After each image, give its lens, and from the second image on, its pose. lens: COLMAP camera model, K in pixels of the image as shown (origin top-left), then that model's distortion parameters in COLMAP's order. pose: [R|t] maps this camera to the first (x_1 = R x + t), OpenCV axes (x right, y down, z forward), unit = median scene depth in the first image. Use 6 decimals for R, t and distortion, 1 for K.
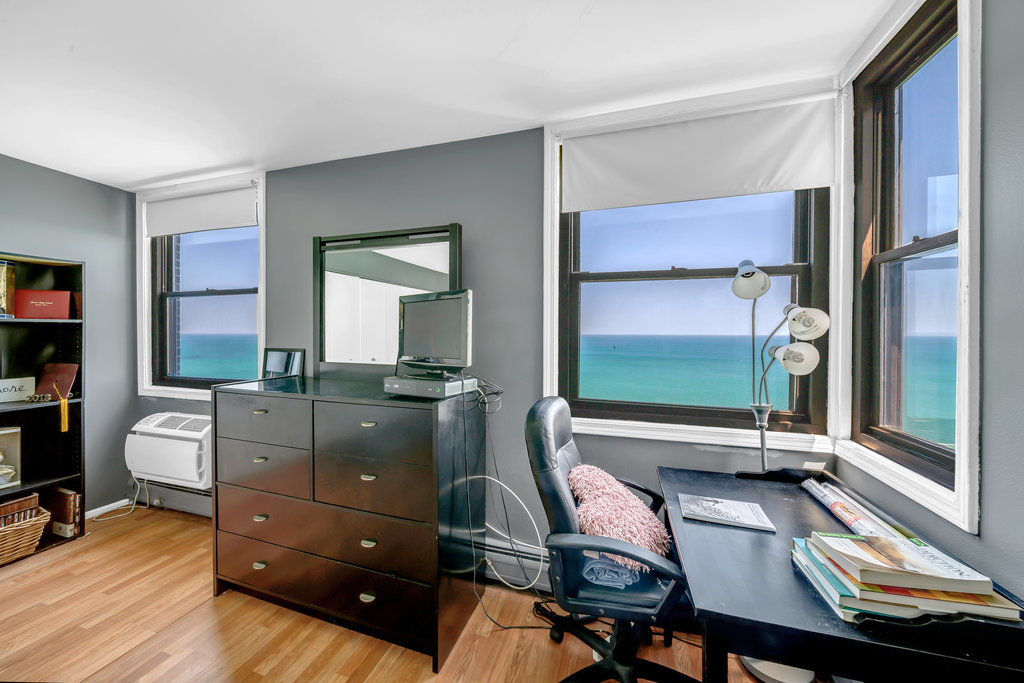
lens RADIAL K [[364.7, 0, 511.2], [0, 364.7, 339.4], [0, 0, 1]] dist [-0.000582, -0.001463]
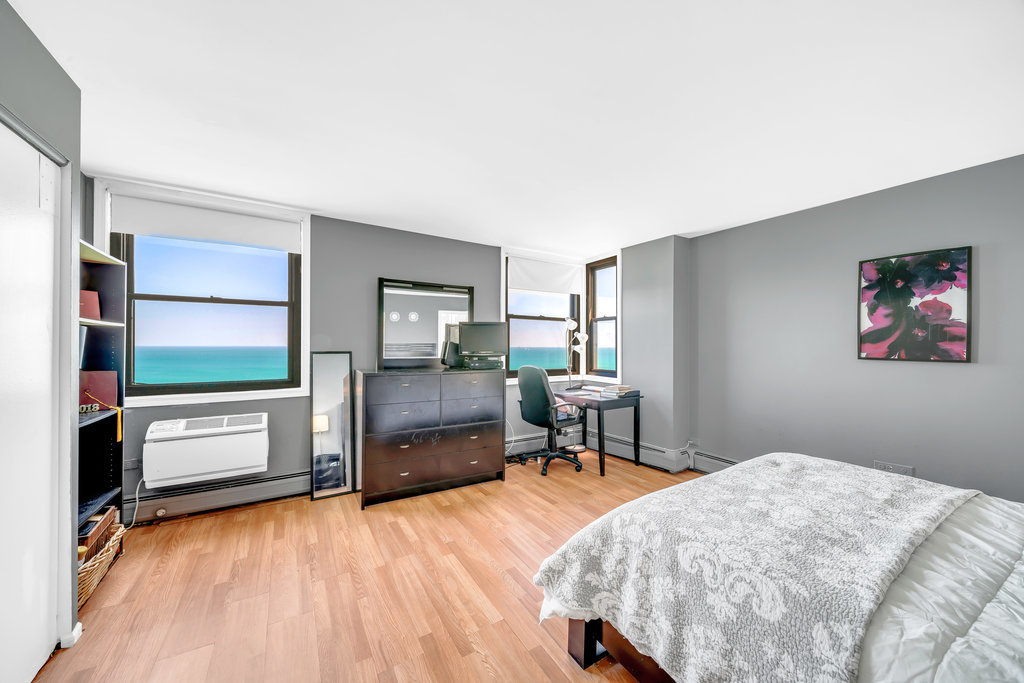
lens RADIAL K [[364.7, 0, 516.2], [0, 364.7, 341.6], [0, 0, 1]] dist [-0.000582, -0.001463]
pose [[0.648482, 0.005442, 0.761210, -1.740357], [0.010306, 0.999820, -0.015927, 0.025165], [-0.761160, 0.018173, 0.648309, -0.563794]]
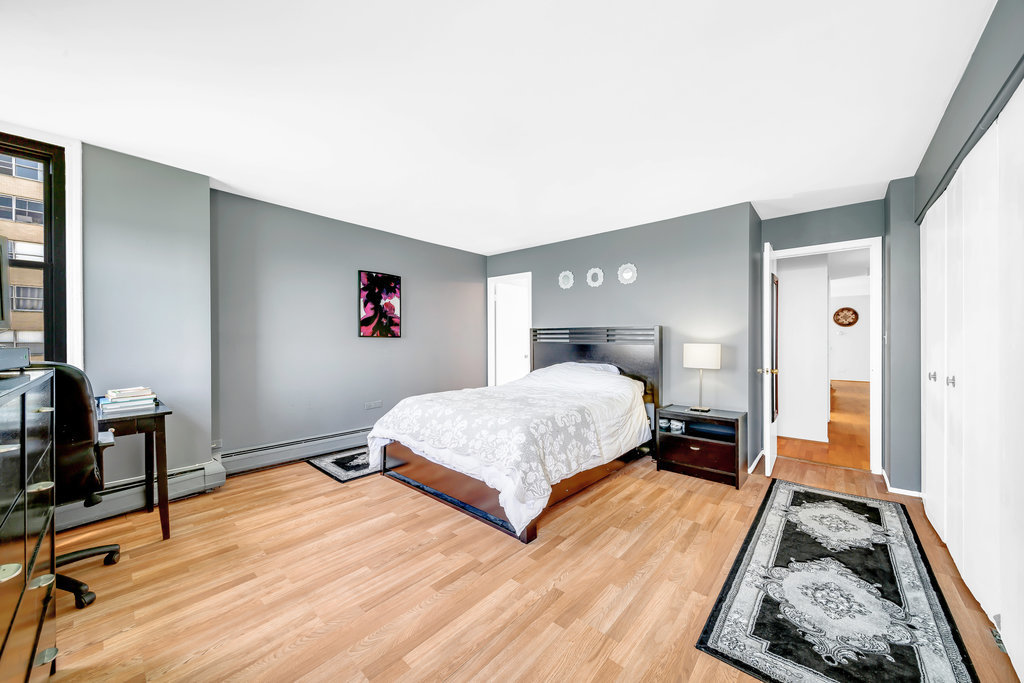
lens RADIAL K [[364.7, 0, 521.1], [0, 364.7, 340.5], [0, 0, 1]] dist [-0.000582, -0.001463]
pose [[-0.922136, -0.002699, 0.386856, -1.366893], [0.005601, 0.999778, 0.020325, 0.080619], [-0.386825, 0.020909, -0.921916, 1.332512]]
